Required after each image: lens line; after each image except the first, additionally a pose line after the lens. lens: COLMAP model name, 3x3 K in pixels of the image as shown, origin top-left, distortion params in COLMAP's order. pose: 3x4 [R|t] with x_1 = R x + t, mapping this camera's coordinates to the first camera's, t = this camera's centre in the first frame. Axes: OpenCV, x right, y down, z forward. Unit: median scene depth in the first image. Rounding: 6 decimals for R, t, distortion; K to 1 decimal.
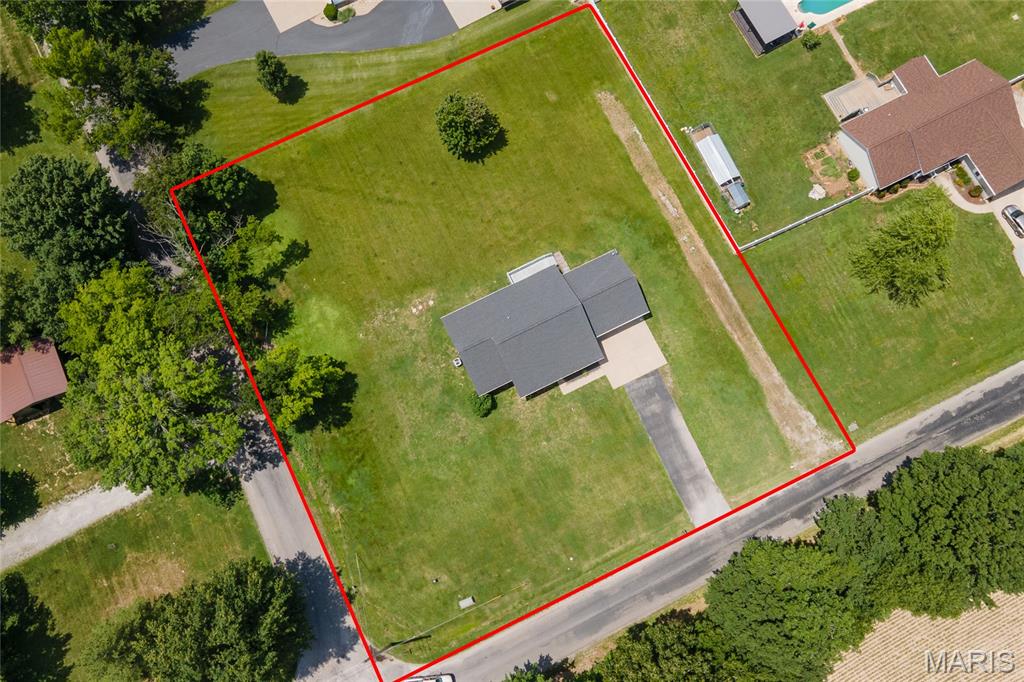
lens RADIAL K [[900.8, 0, 507.4], [0, 900.8, 321.1], [0, 0, 1]] dist [0.016640, 0.022414]
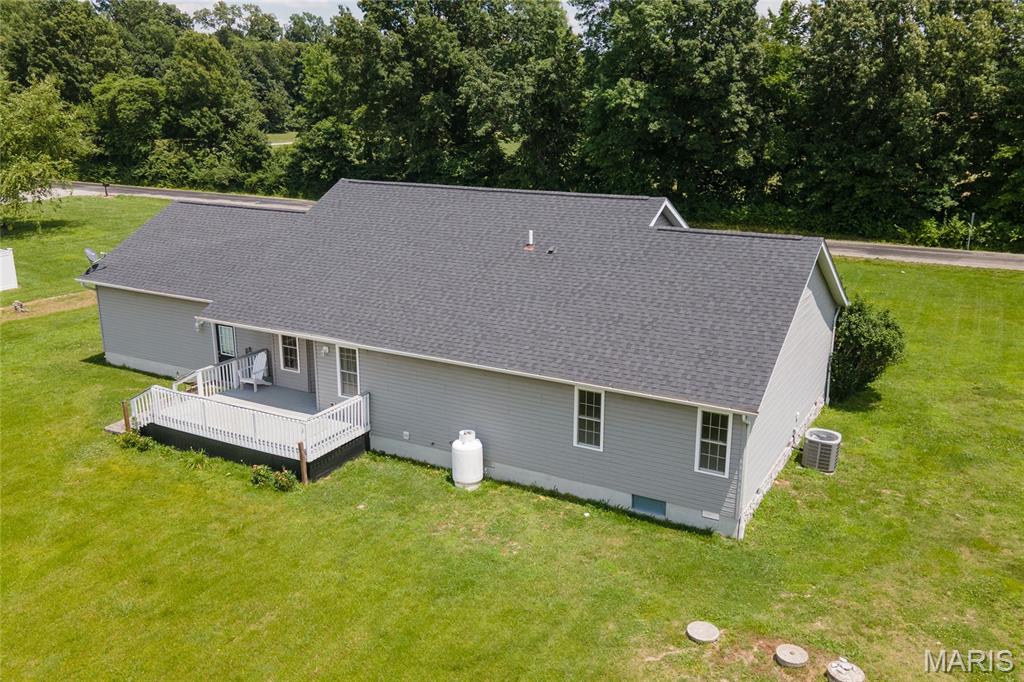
lens RADIAL K [[900.8, 0, 507.4], [0, 900.8, 321.1], [0, 0, 1]] dist [0.016640, 0.022414]
pose [[-0.563826, -0.200649, 0.801149, -0.173316], [0.808463, 0.064152, 0.585040, -0.132200], [-0.168783, 0.977560, 0.126047, 0.964964]]
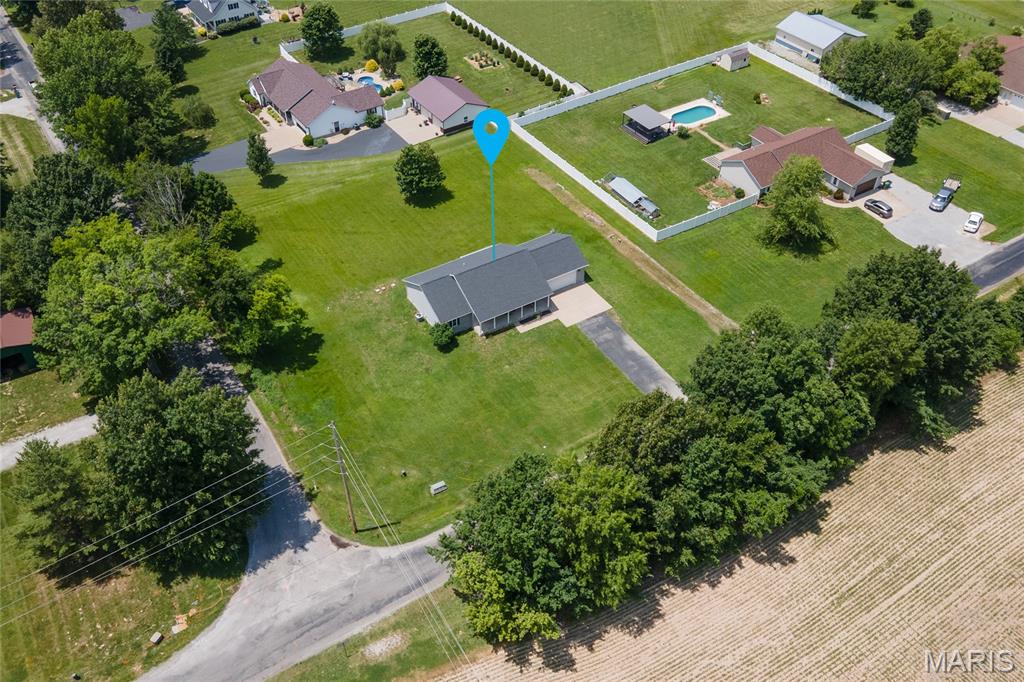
lens RADIAL K [[900.8, 0, 507.4], [0, 900.8, 321.1], [0, 0, 1]] dist [0.016640, 0.022414]
pose [[0.995199, -0.054563, 0.081248, -0.038477], [0.092255, 0.800126, -0.592695, 0.697172], [-0.032669, 0.597346, 0.801318, 0.143419]]
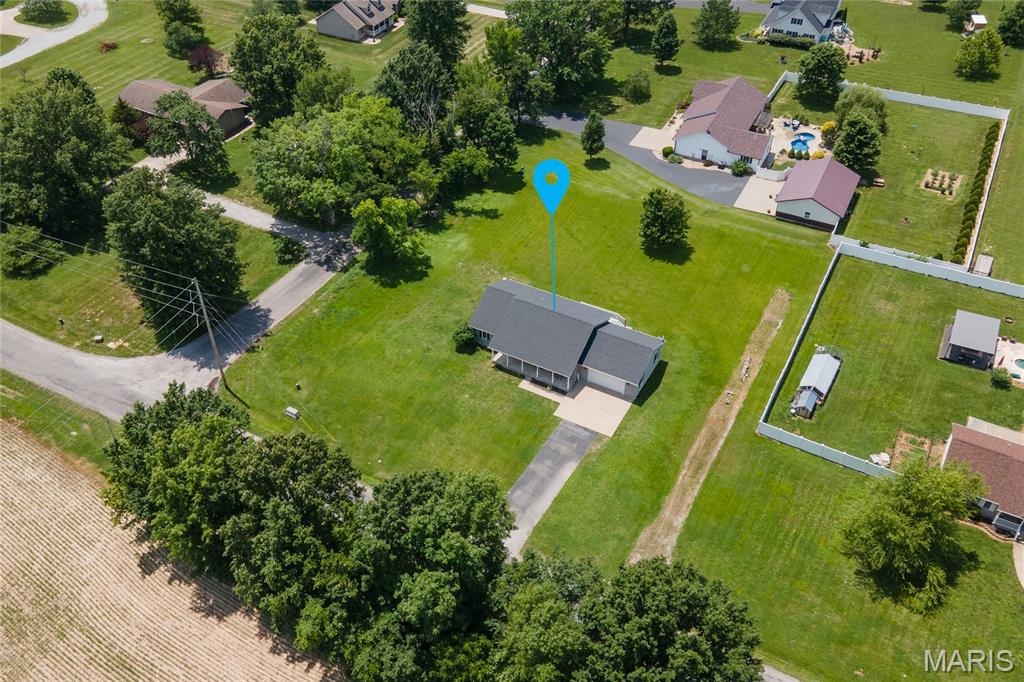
lens RADIAL K [[903.2, 0, 507.2], [0, 903.2, 340.6], [0, 0, 1]] dist [0.025777, -0.001739]
pose [[0.566477, 0.550637, -0.613109, 0.636079], [-0.803756, 0.533383, -0.263589, 0.326371], [0.181881, 0.642107, 0.744727, 0.226678]]
